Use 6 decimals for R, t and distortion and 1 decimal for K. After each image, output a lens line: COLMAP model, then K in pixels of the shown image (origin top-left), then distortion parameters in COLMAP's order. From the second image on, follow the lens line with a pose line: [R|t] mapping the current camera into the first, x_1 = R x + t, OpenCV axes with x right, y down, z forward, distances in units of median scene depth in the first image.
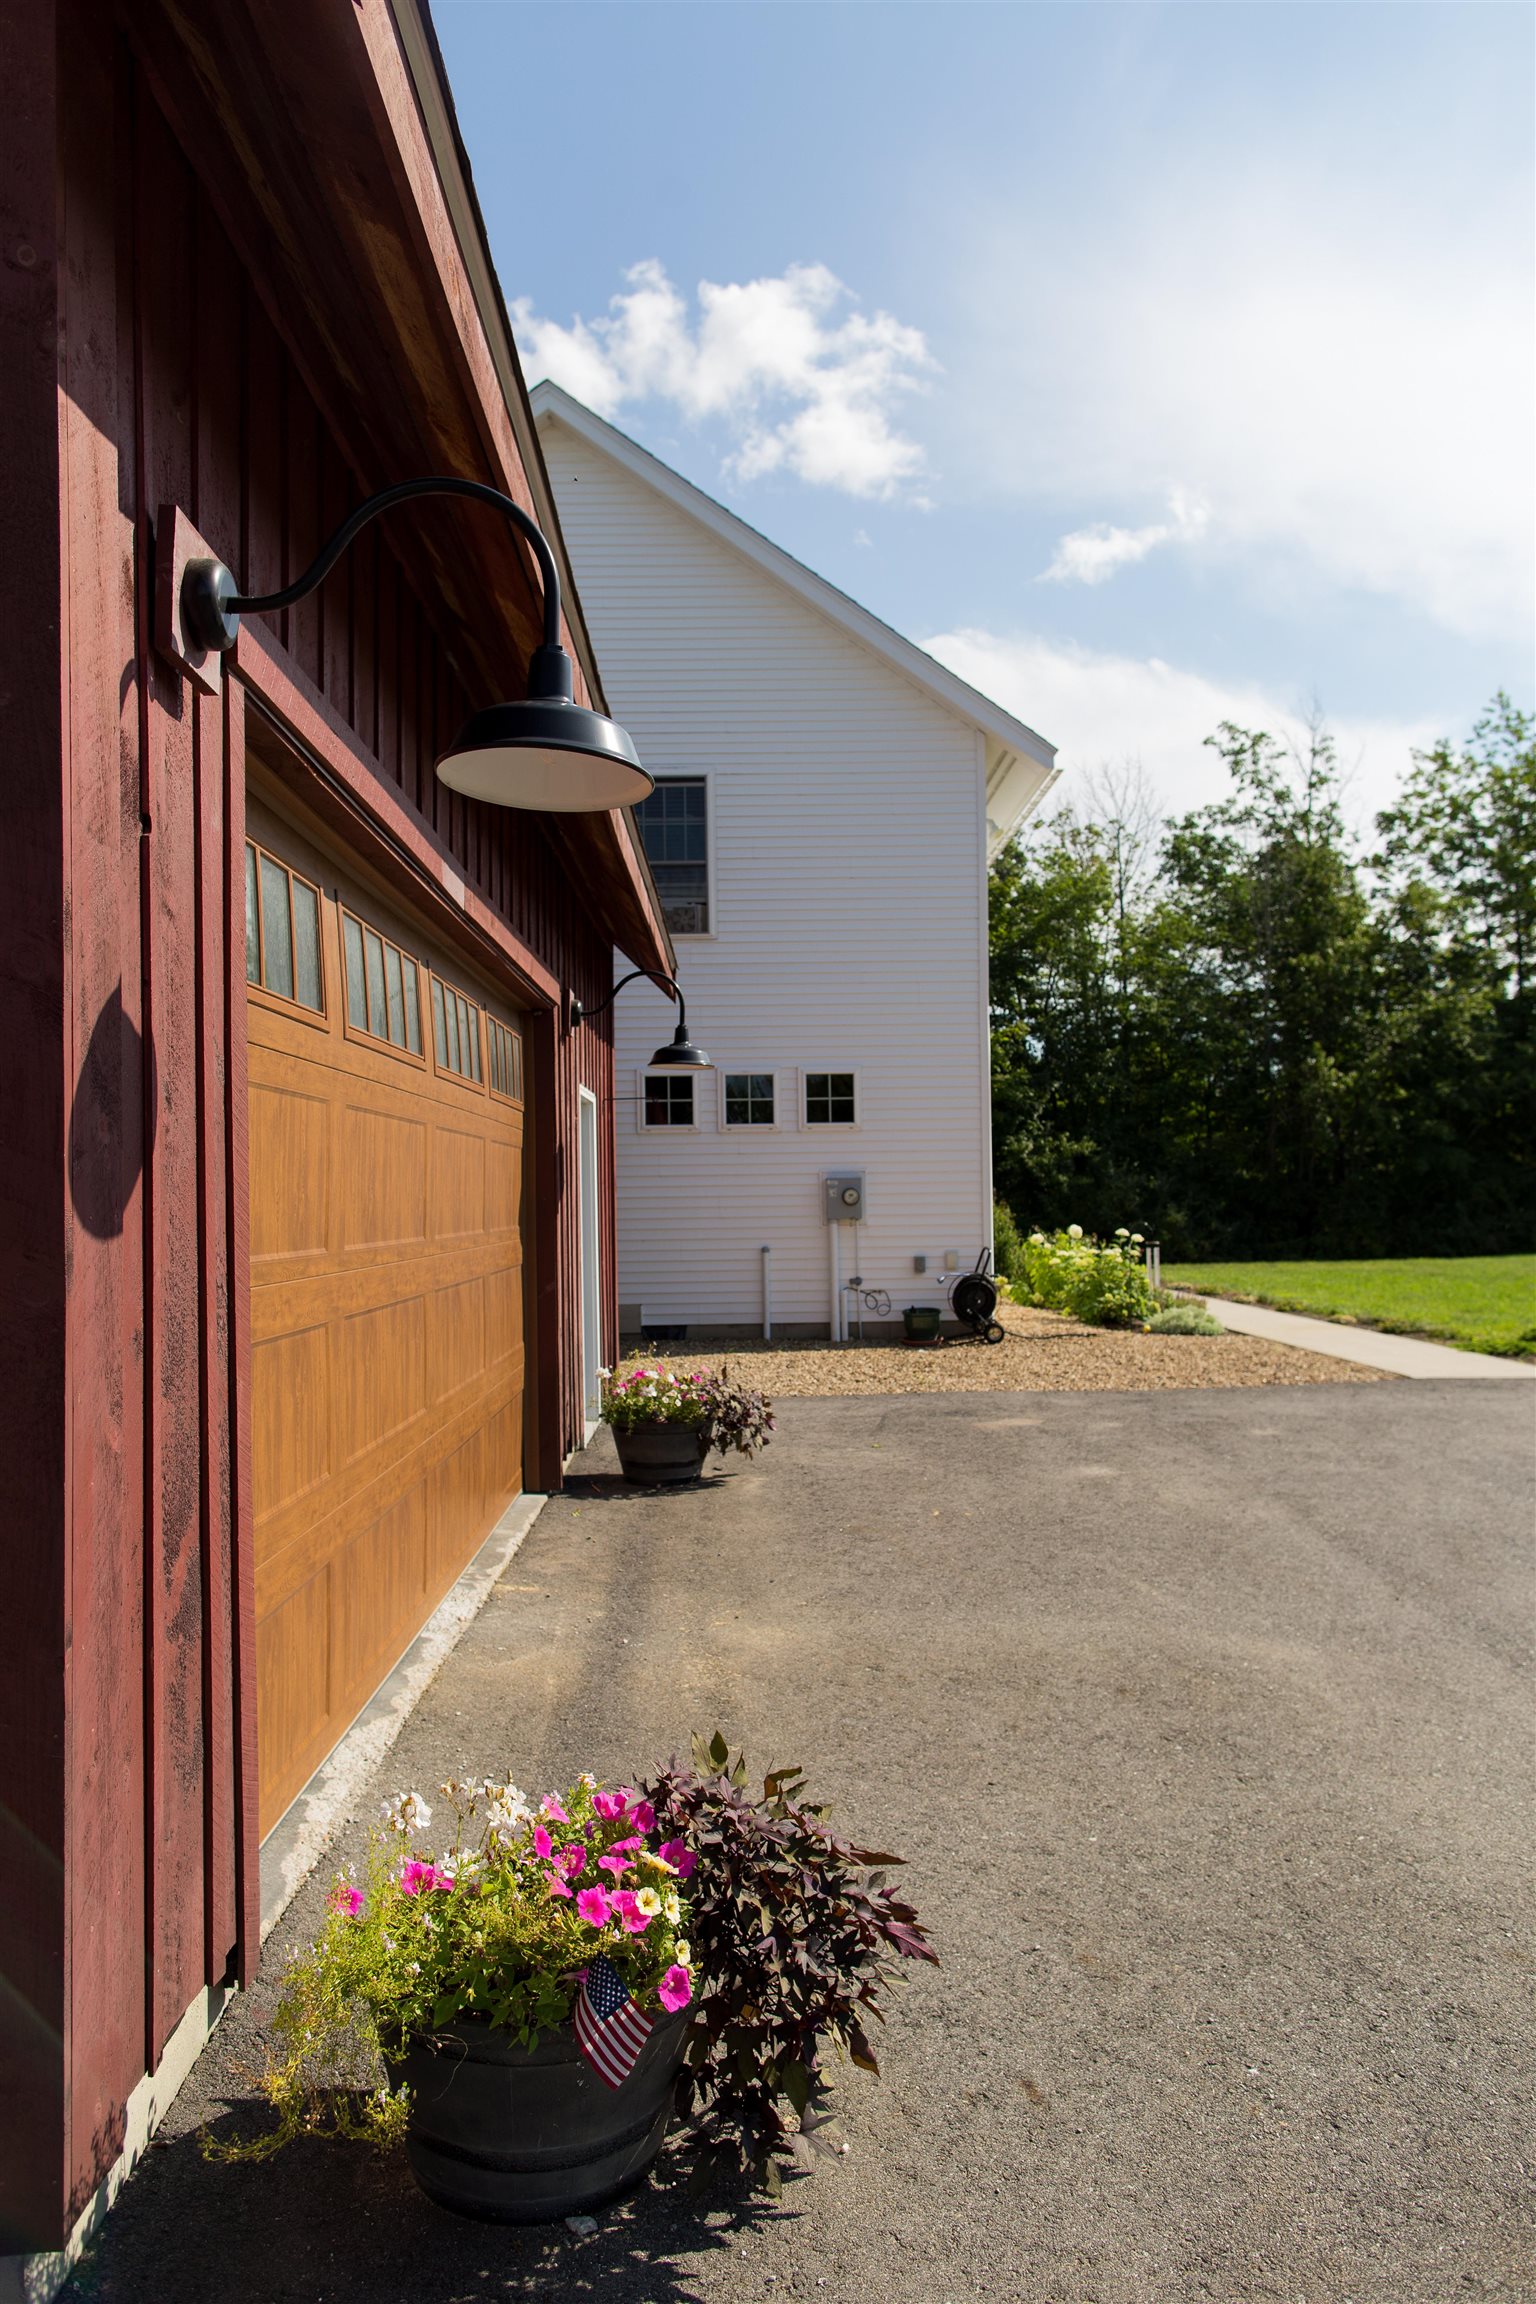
lens RADIAL K [[1516.2, 0, 768.0], [0, 1516.2, 1152.0], [0, 0, 1]] dist [0.012663, 0.004029]
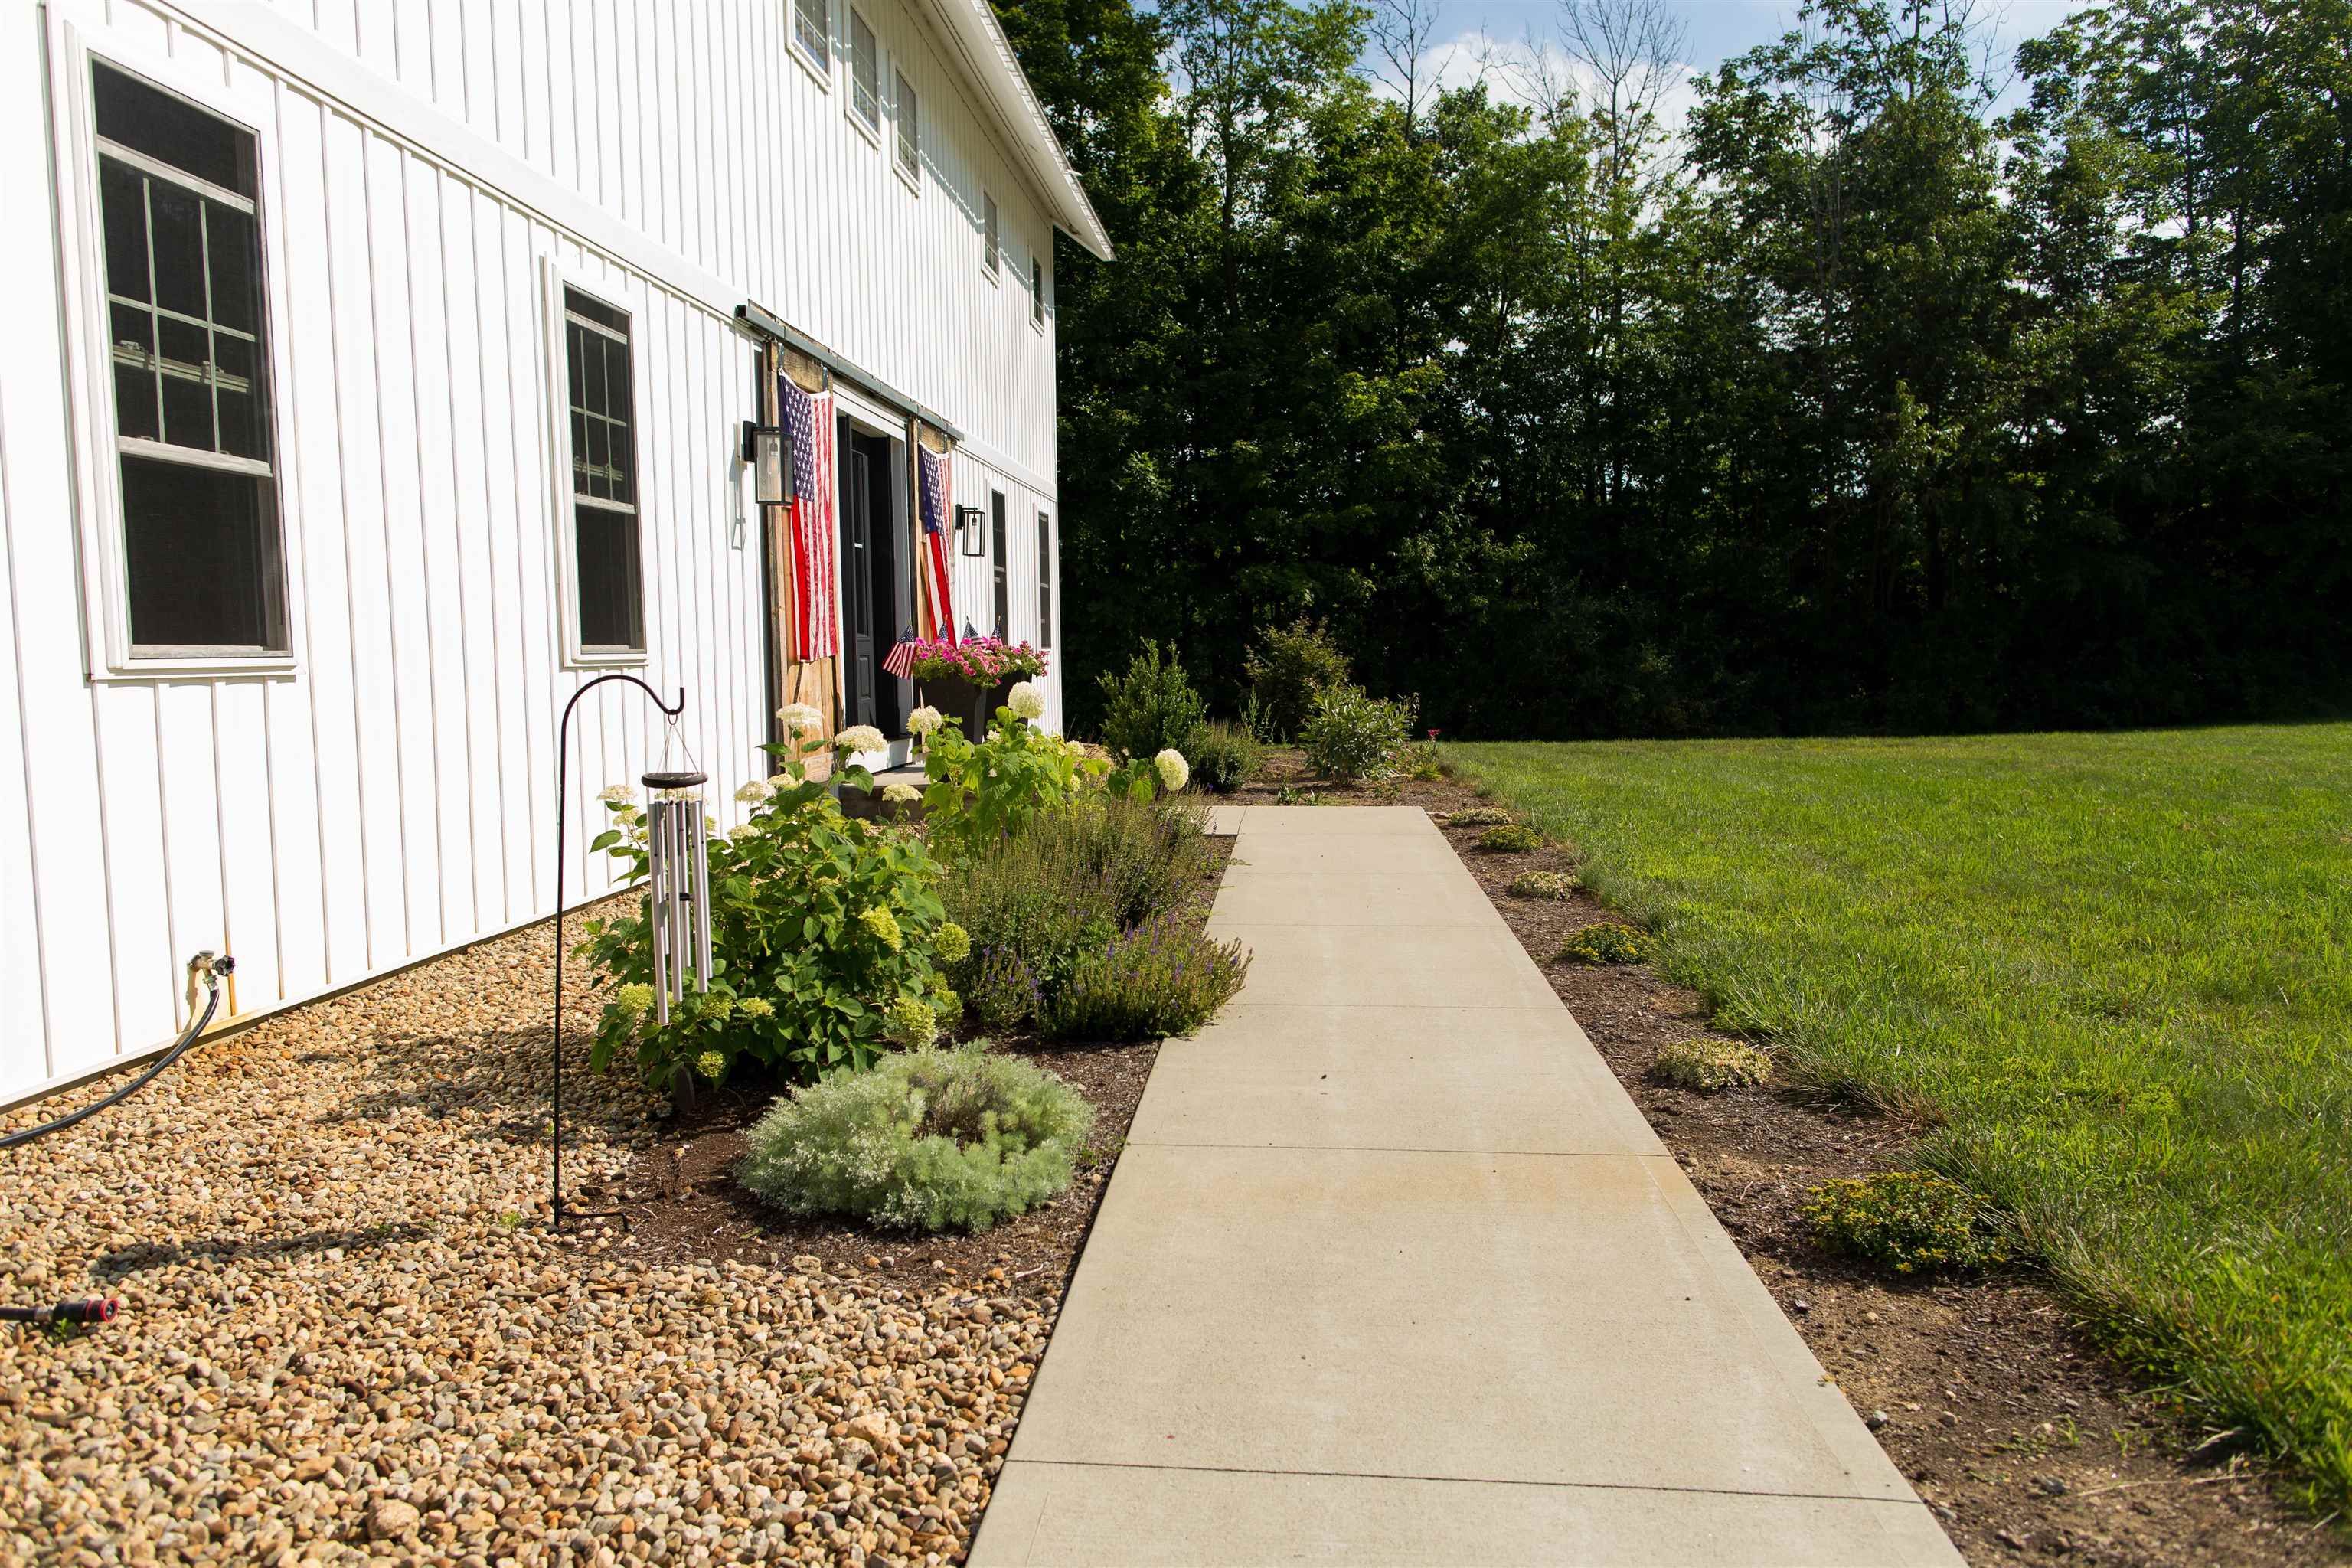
lens RADIAL K [[1560.5, 0, 1176.0], [0, 1560.5, 784.0], [0, 0, 1]] dist [-0.003060, 0.001336]
pose [[0.994411, 0.004804, -0.105468, 0.112117], [0.006207, 0.994576, 0.103827, 0.020572], [0.105395, -0.103902, 0.988988, 0.268962]]
